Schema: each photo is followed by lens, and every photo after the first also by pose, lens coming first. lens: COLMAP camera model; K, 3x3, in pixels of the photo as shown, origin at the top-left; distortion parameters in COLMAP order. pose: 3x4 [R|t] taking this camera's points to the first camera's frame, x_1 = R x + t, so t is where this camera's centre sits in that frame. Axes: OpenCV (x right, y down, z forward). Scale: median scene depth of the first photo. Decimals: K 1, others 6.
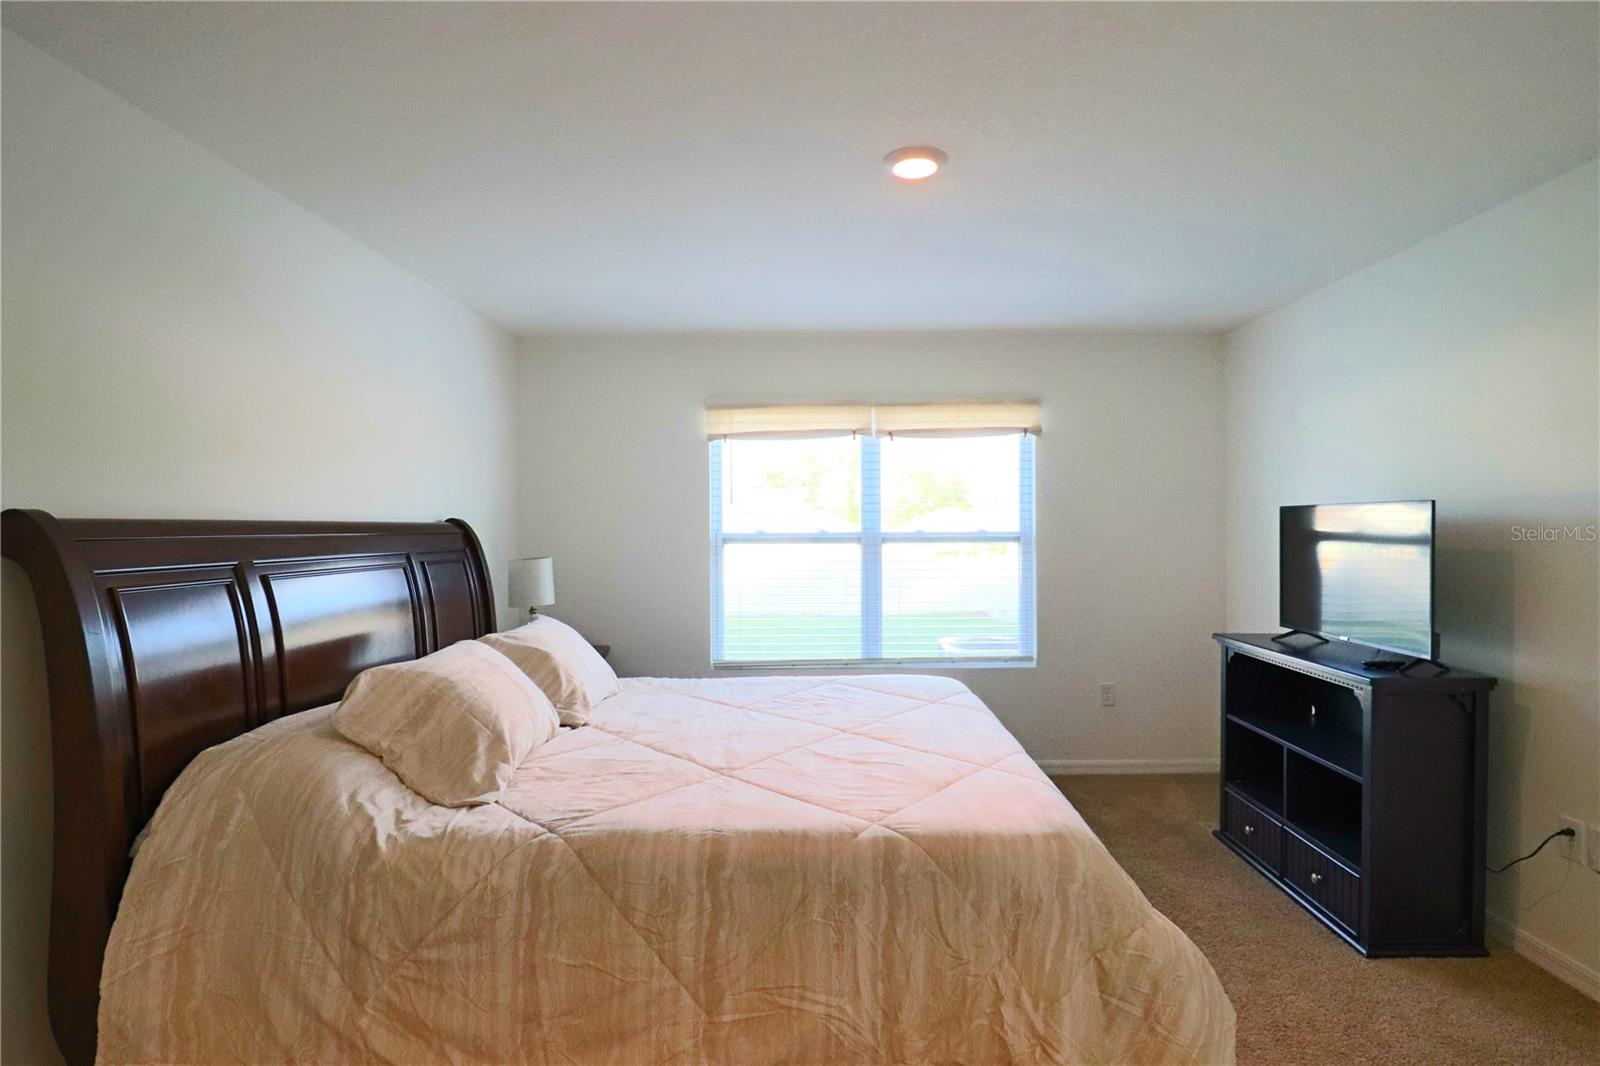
lens RADIAL K [[825.3, 0, 822.0], [0, 825.3, 525.2], [0, 0, 1]] dist [-0.000978, -0.012076]
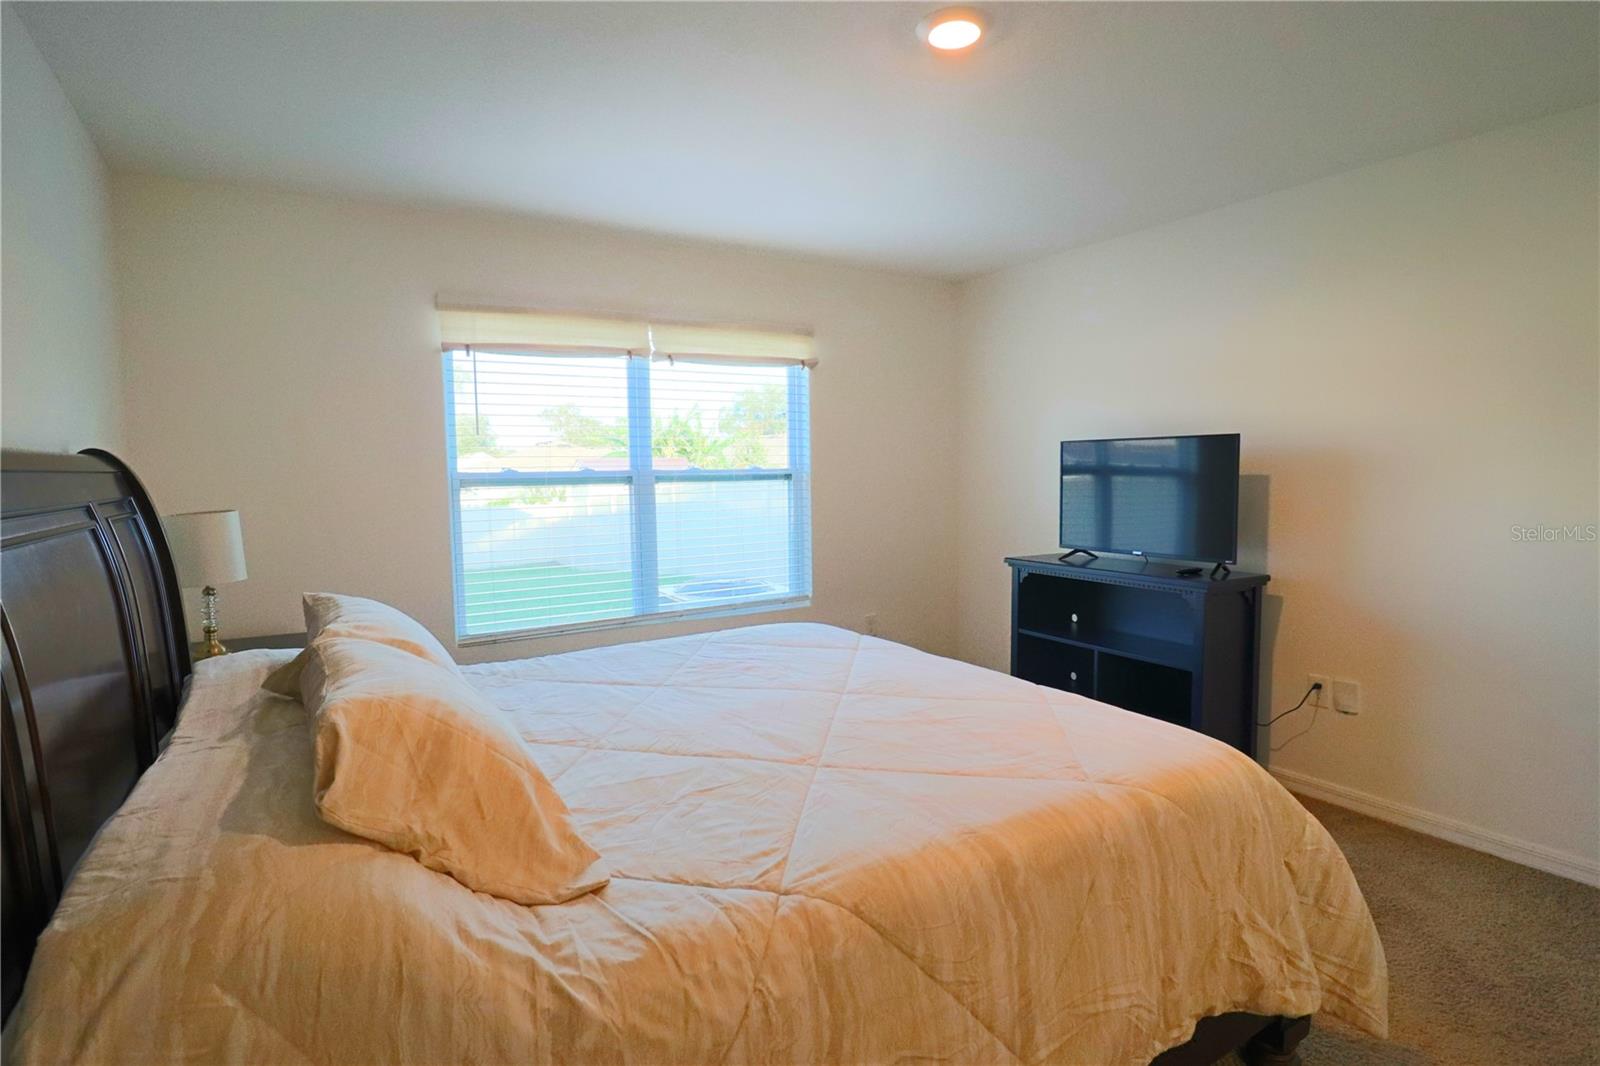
lens RADIAL K [[825.3, 0, 820.1], [0, 825.3, 526.3], [0, 0, 1]] dist [-0.000978, -0.012076]
pose [[0.846947, -0.043334, 0.529909, -0.471174], [0.008267, 0.997626, 0.068369, 0.017964], [-0.531613, -0.053524, 0.845294, 0.310195]]
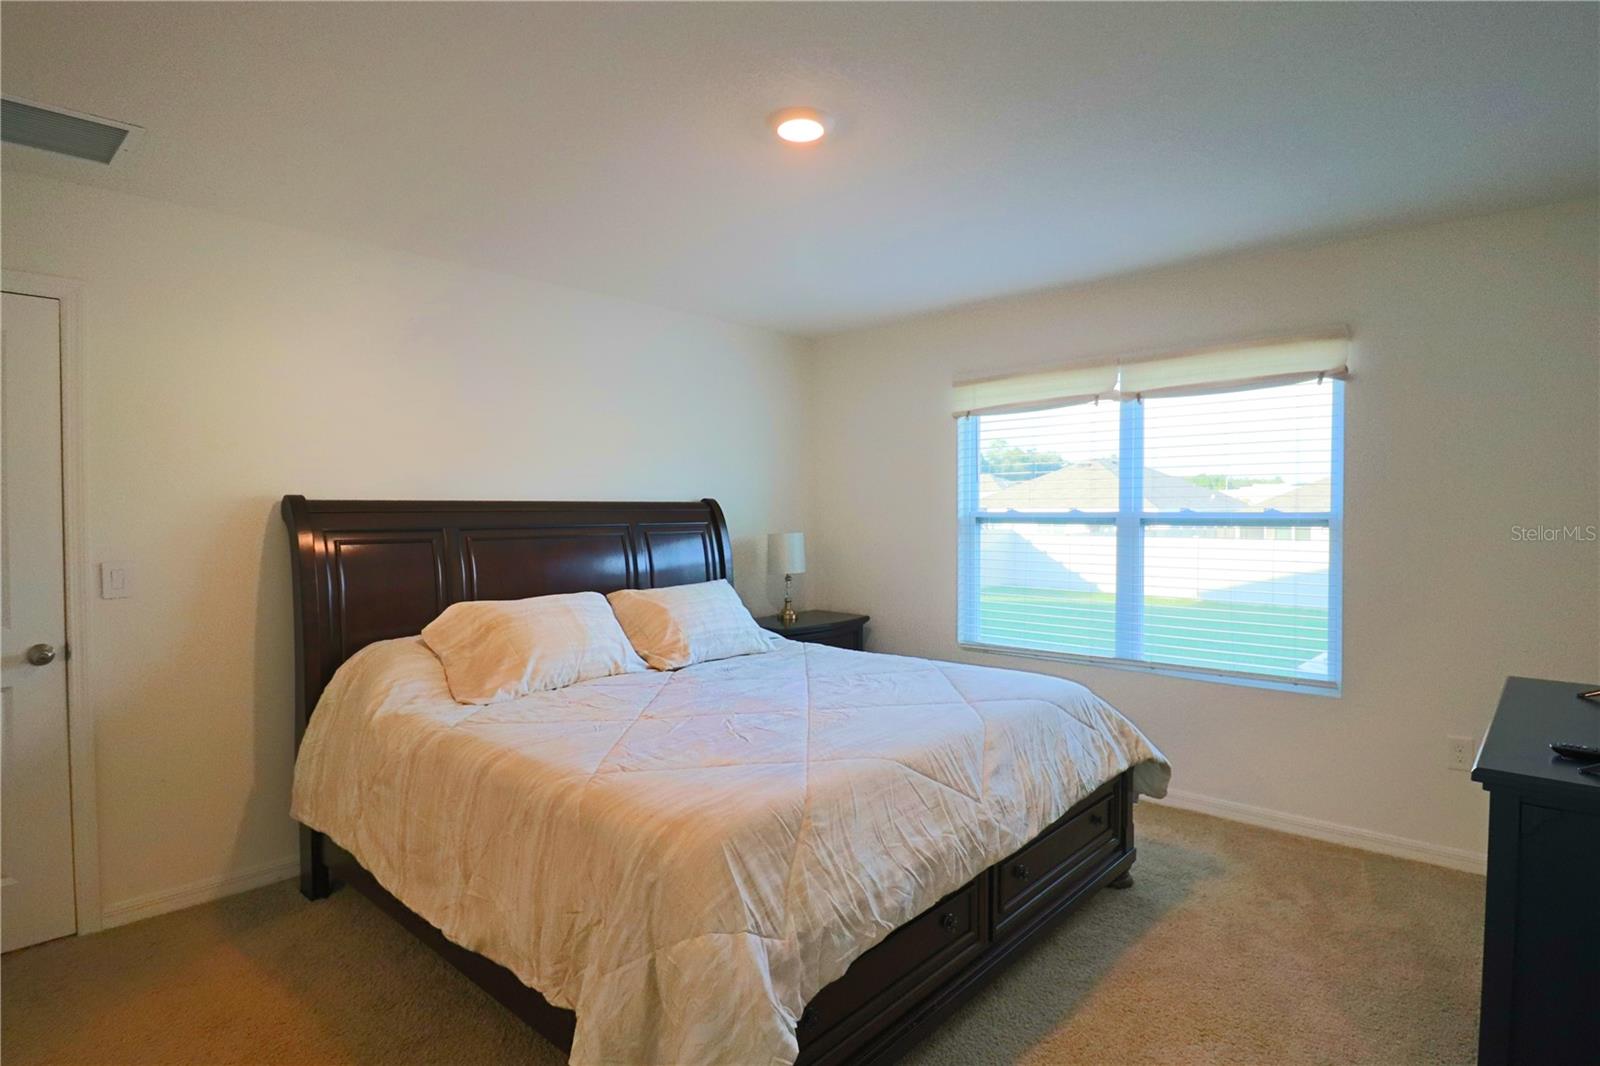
lens RADIAL K [[825.3, 0, 823.6], [0, 825.3, 536.0], [0, 0, 1]] dist [-0.000978, -0.012076]
pose [[0.746746, 0.024357, -0.664663, 0.750506], [-0.000093, 0.999333, 0.036517, 0.003505], [0.665109, -0.027208, 0.746250, 0.289543]]
